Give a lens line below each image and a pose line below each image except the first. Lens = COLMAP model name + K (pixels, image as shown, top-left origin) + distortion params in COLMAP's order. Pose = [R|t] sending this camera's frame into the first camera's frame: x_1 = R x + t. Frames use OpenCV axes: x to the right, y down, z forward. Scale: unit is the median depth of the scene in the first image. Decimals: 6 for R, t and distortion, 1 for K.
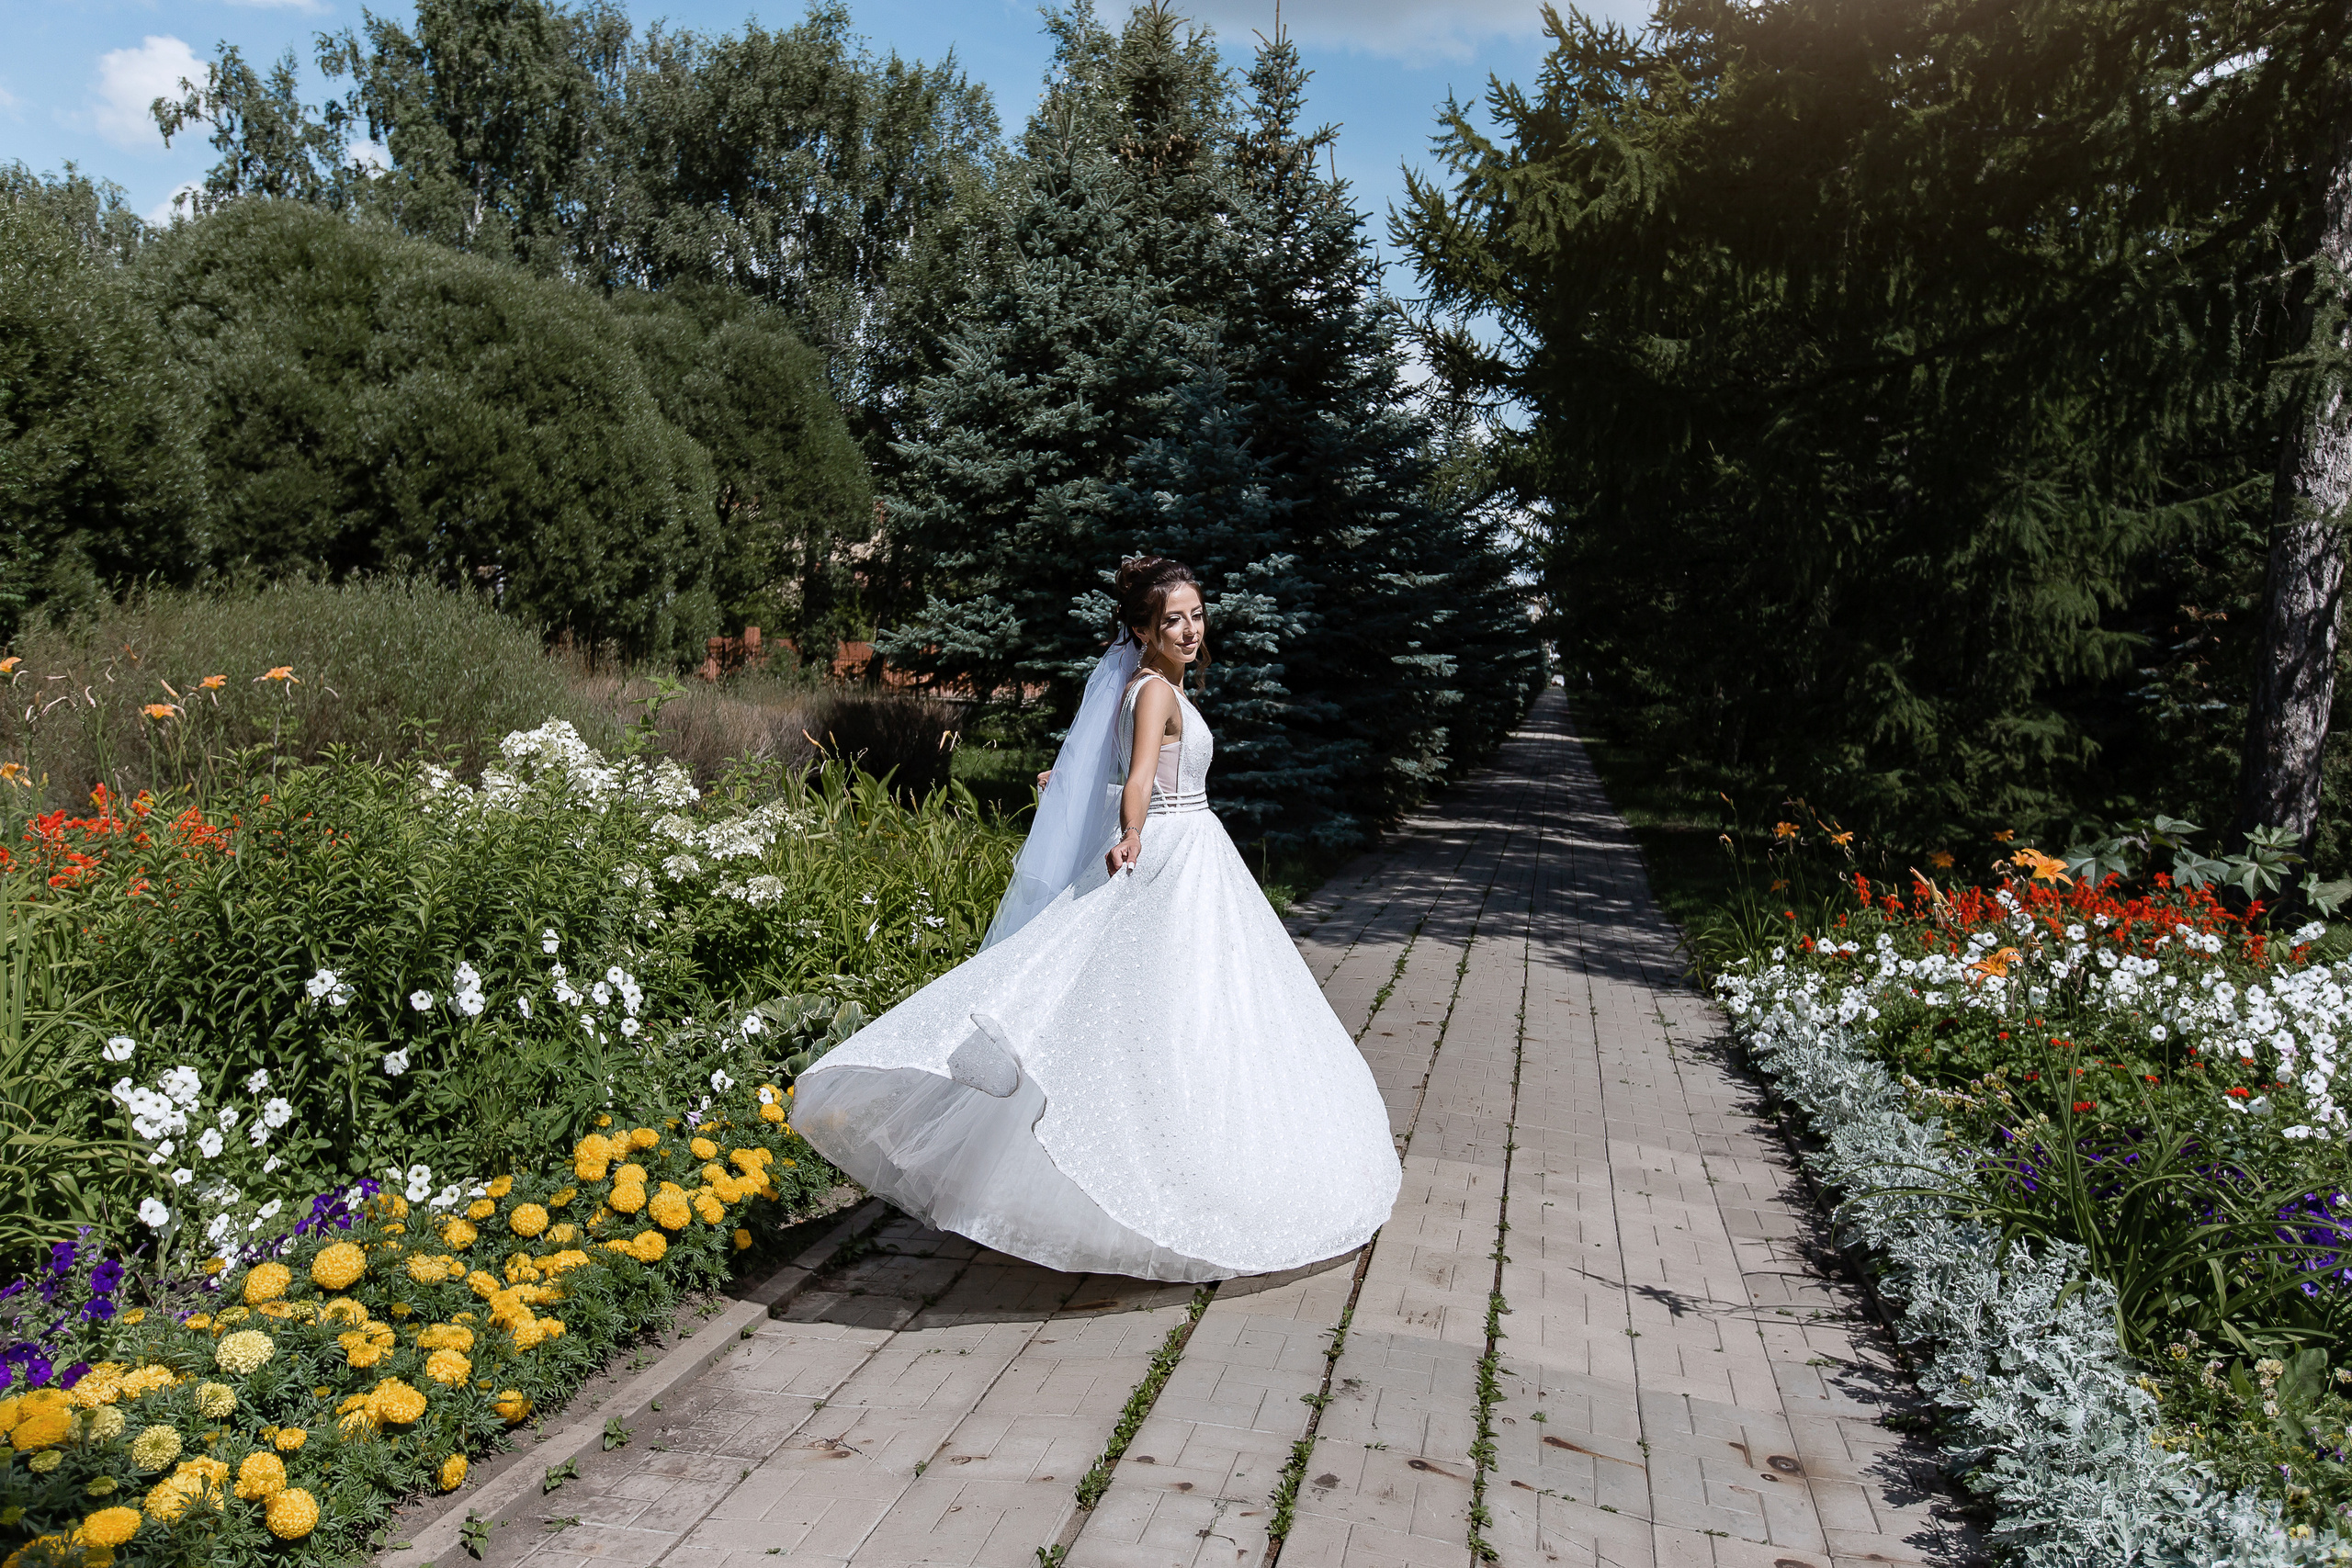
lens RADIAL K [[1821.7, 0, 1176.0], [0, 1821.7, 784.0], [0, 0, 1]] dist [-0.022336, 0.091294]
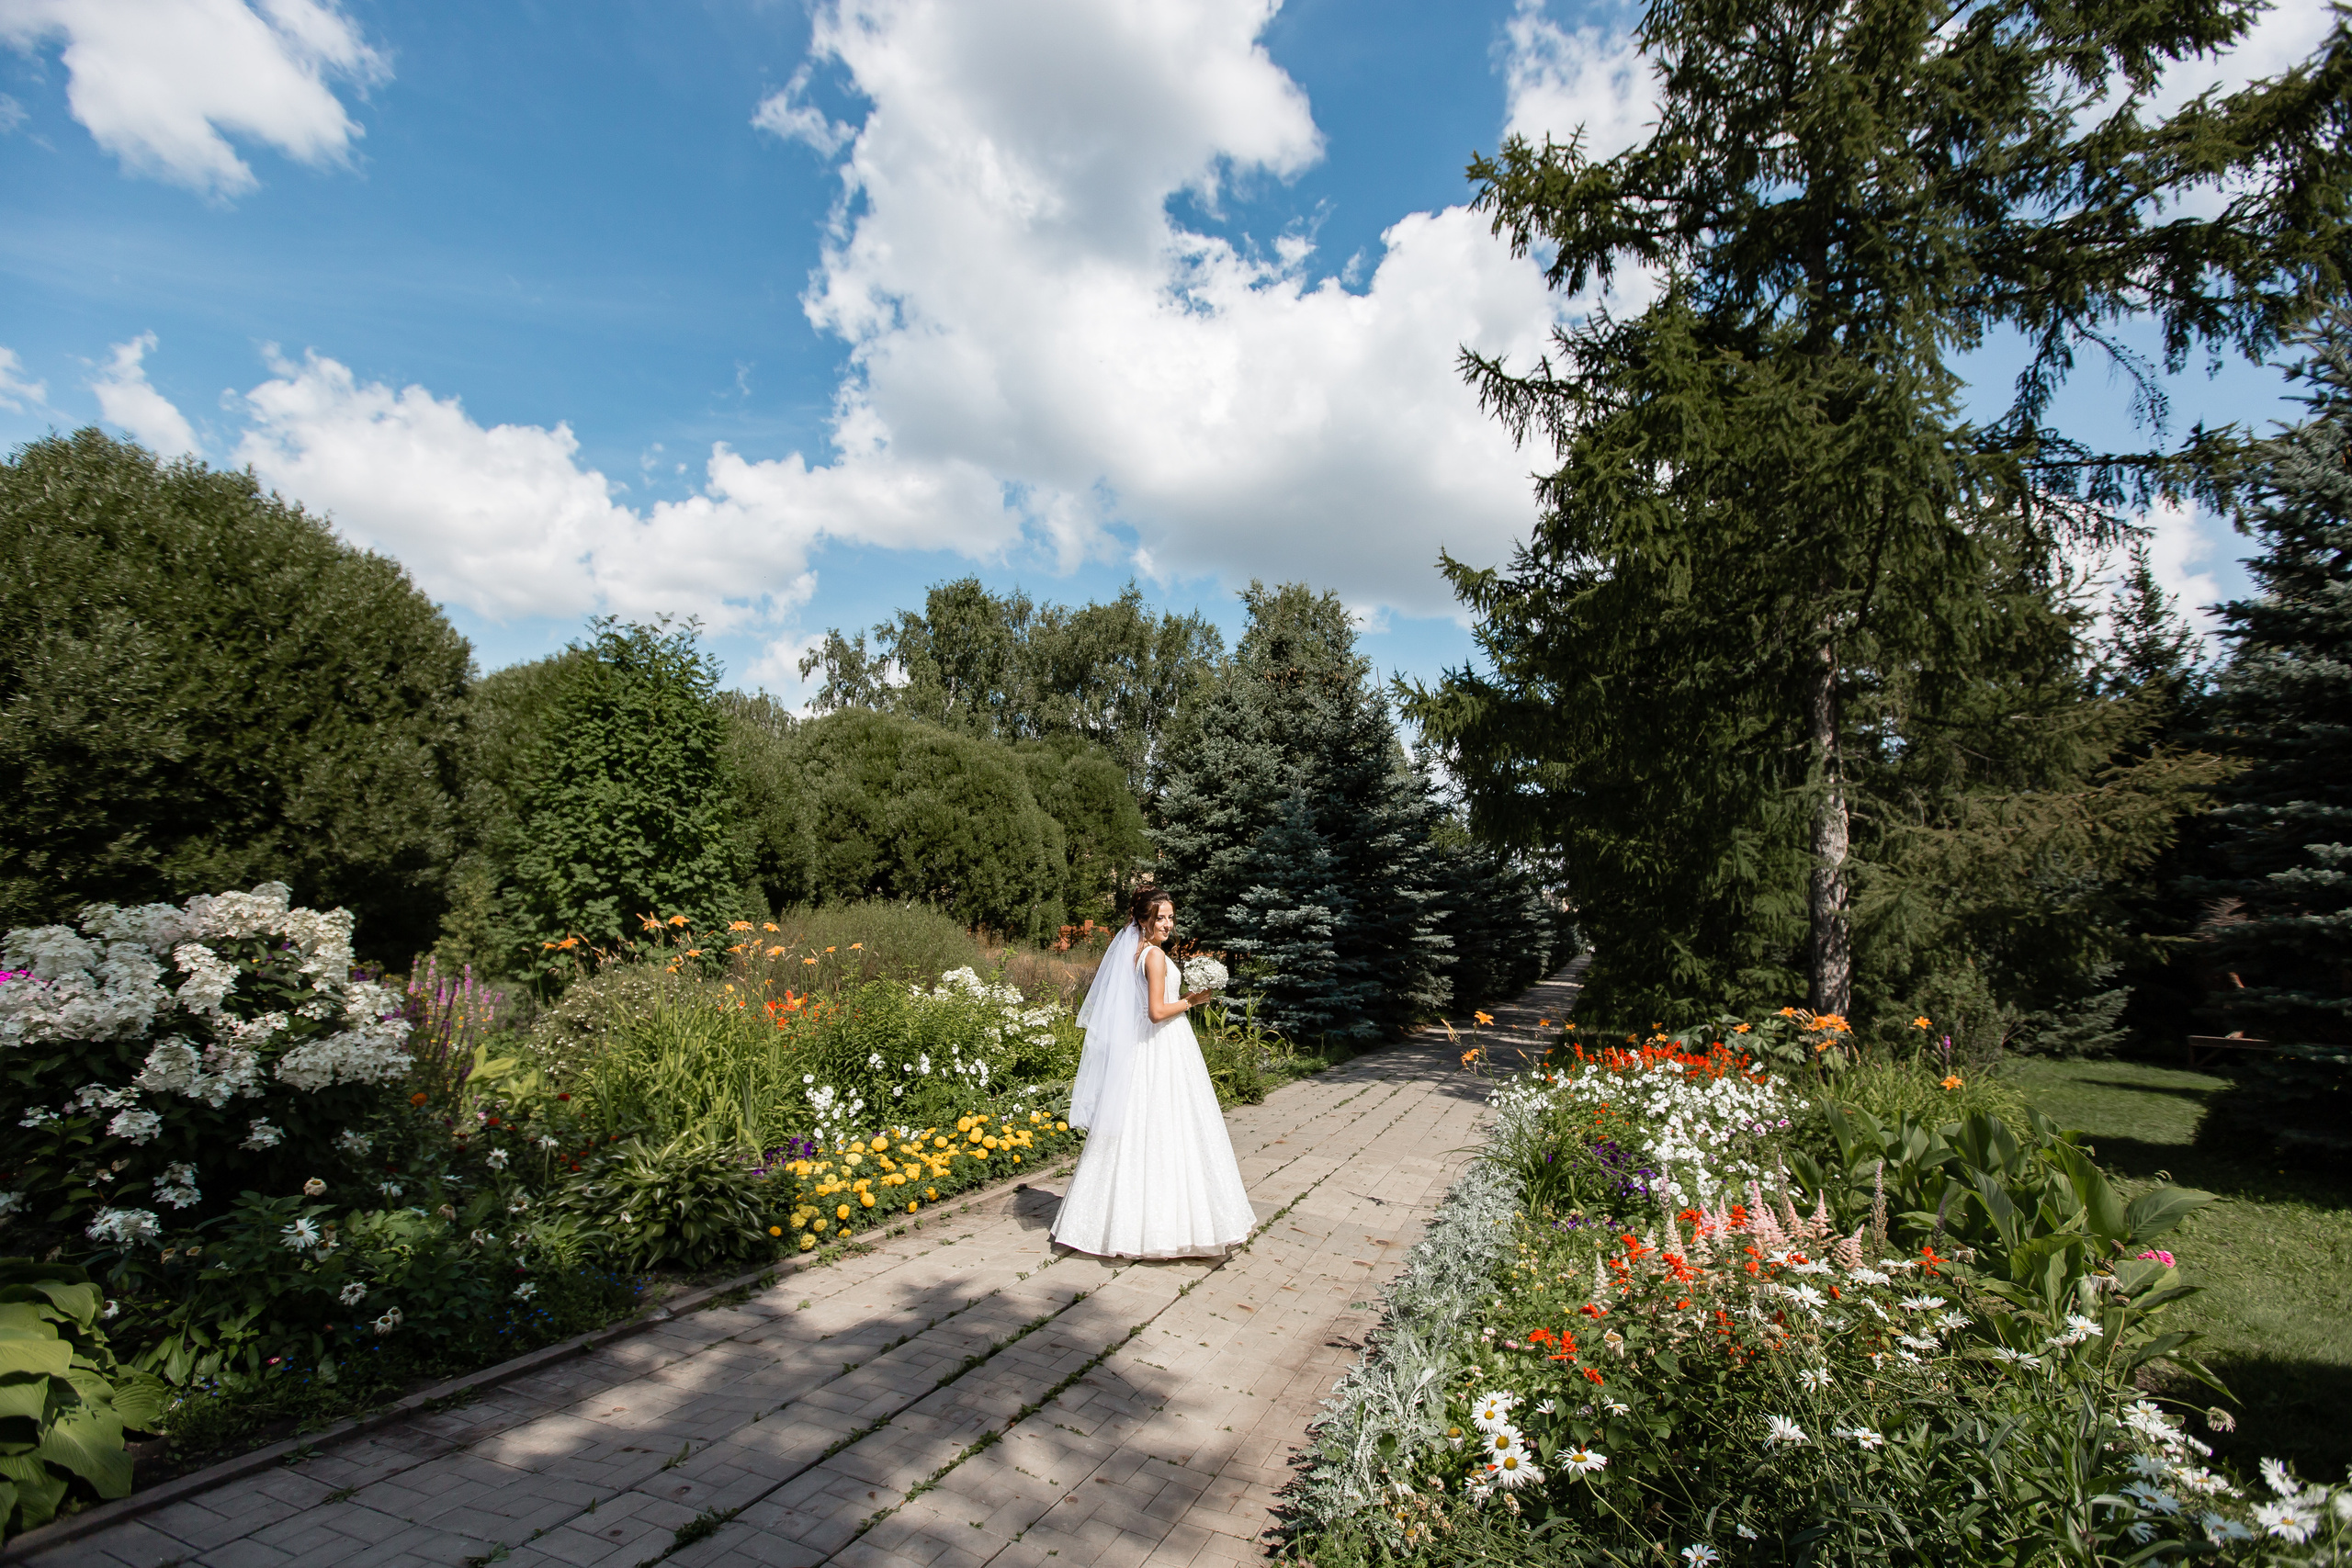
lens RADIAL K [[1144.1, 0, 1176.0], [0, 1144.1, 784.0], [0, 0, 1]] dist [-0.043524, 0.000300]
pose [[0.986644, -0.021444, -0.161472, 0.086453], [-0.011293, 0.979907, -0.199136, 0.012504], [0.162498, 0.198299, 0.966577, -0.216962]]
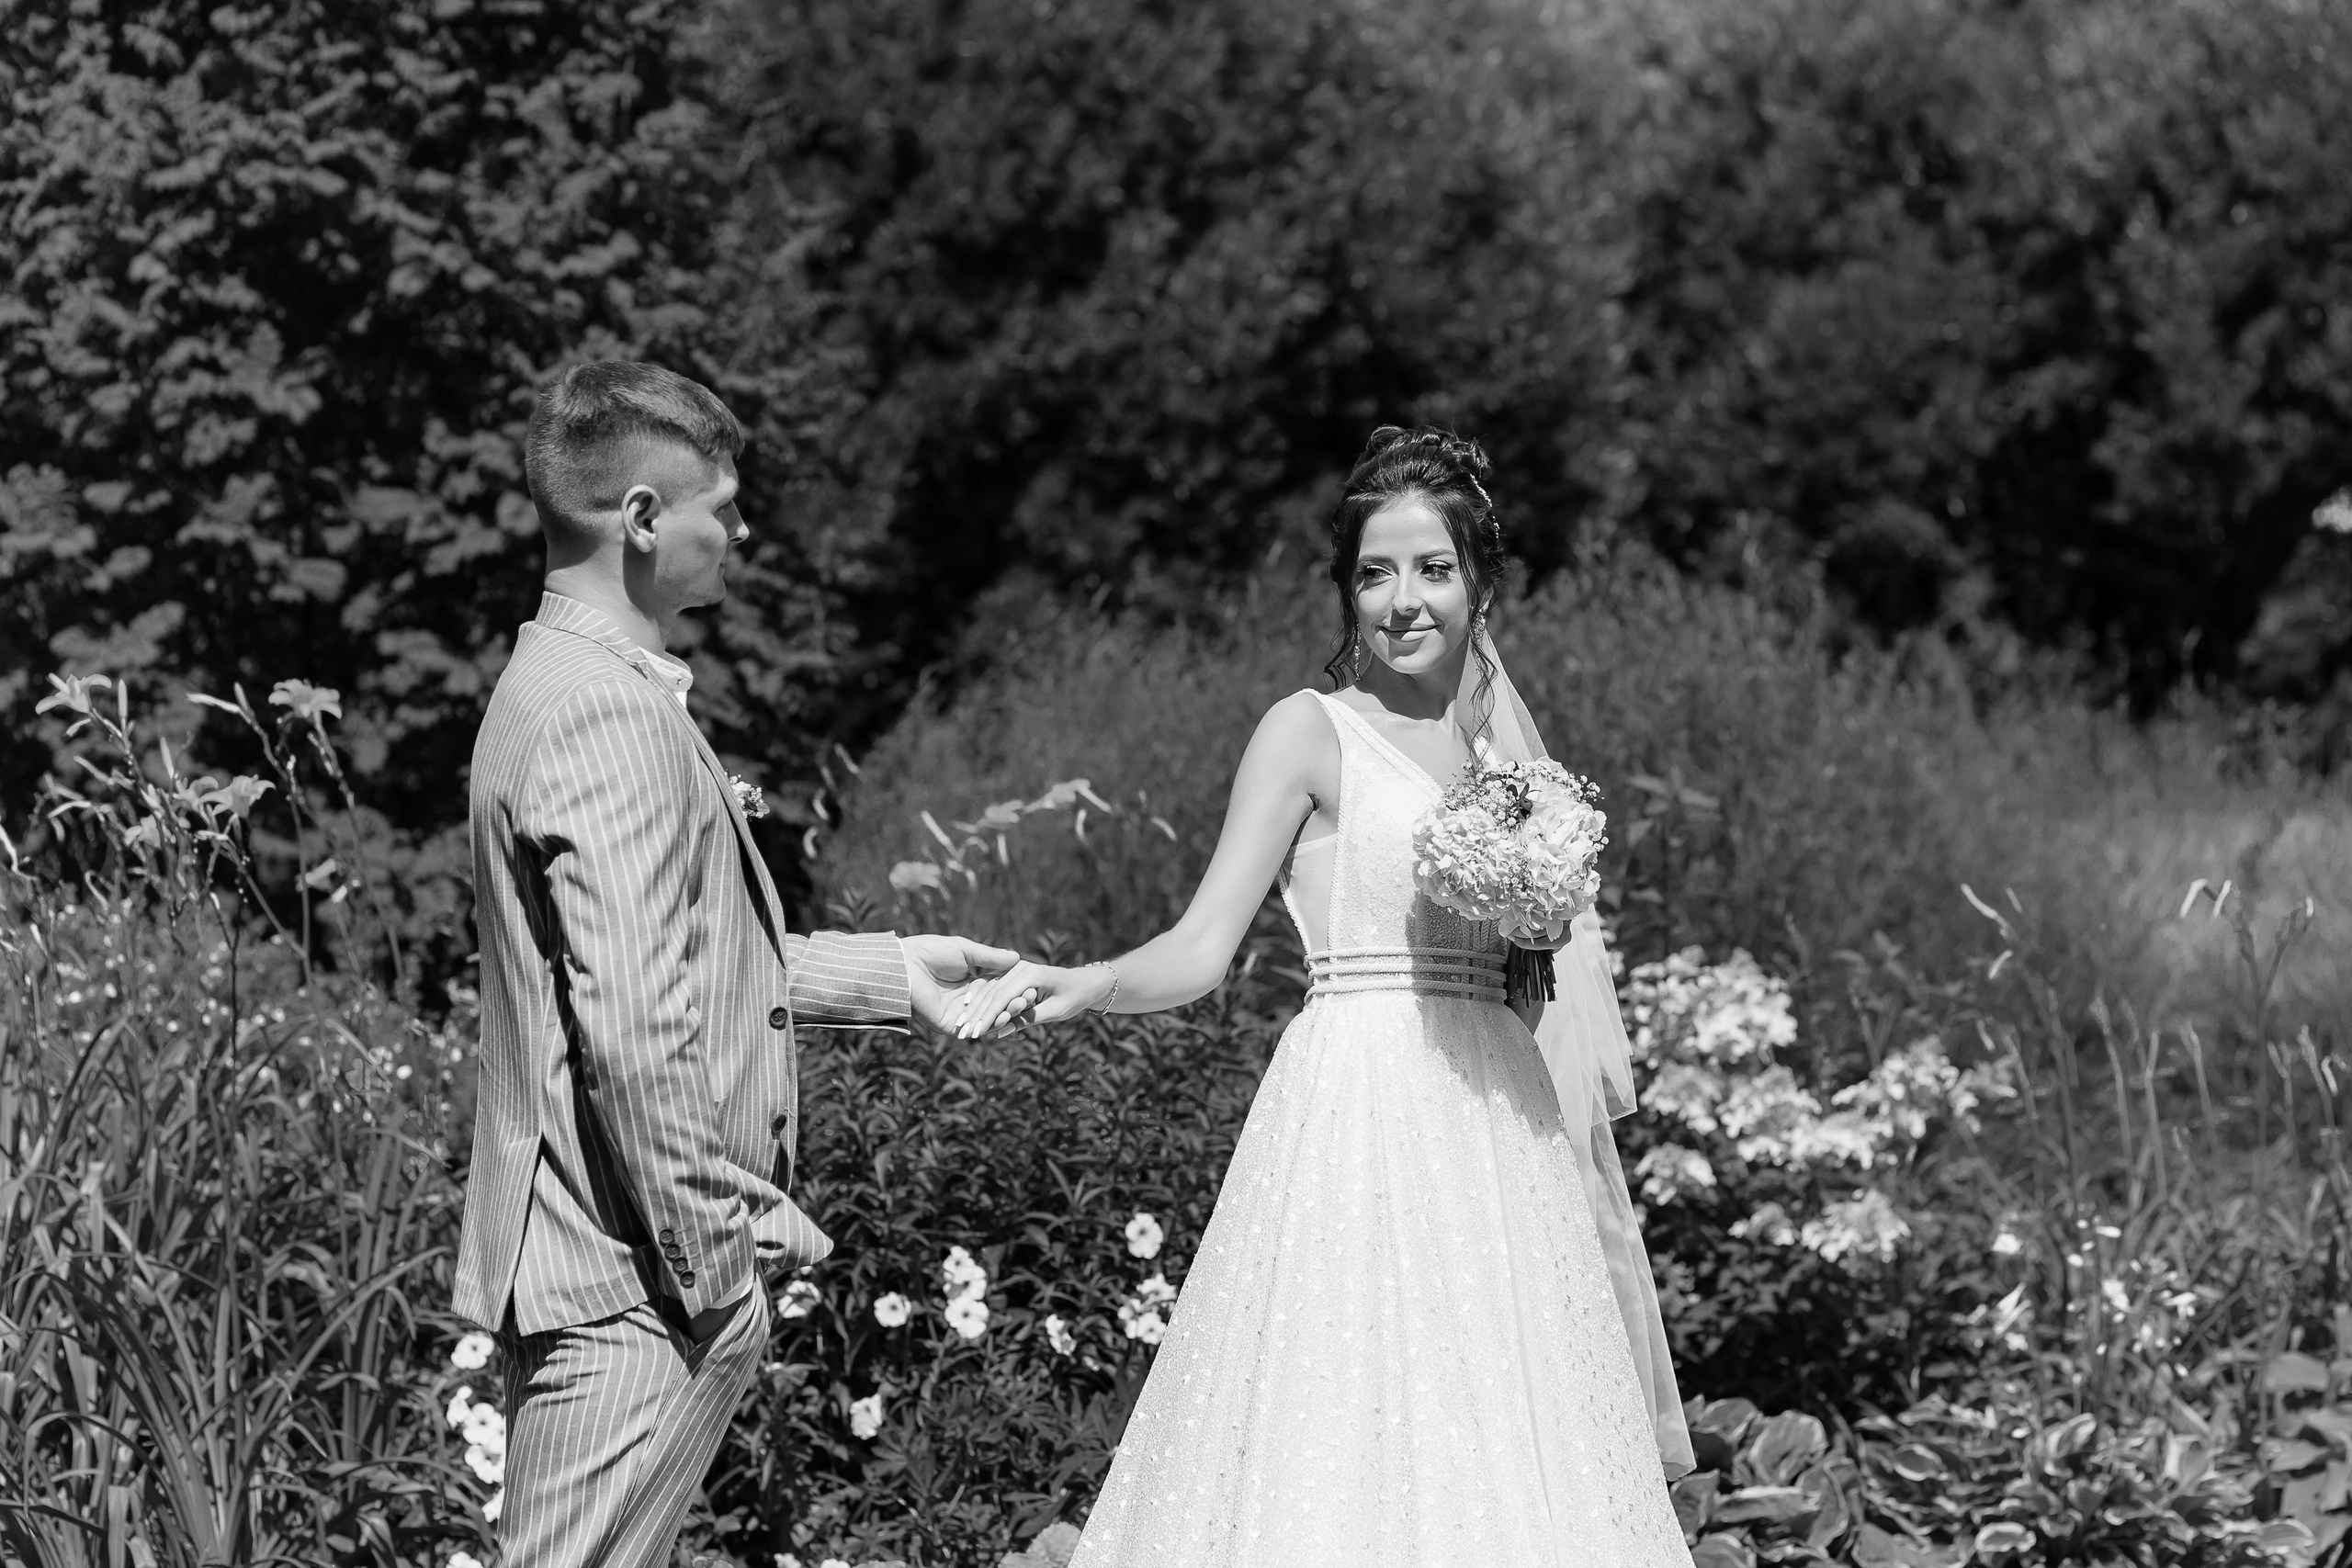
lens RADIAL K [[7176.2, 0, 1176.0], [0, 7176.2, 784.0], [0, 0, 1]] dist [-0.009324, -0.833712]
pose [[0.798218, -0.026703, -0.601777, 0.357483], [-0.016053, 0.997719, -0.065566, 0.032576], [0.602155, 0.061997, 0.795968, -0.275547]]
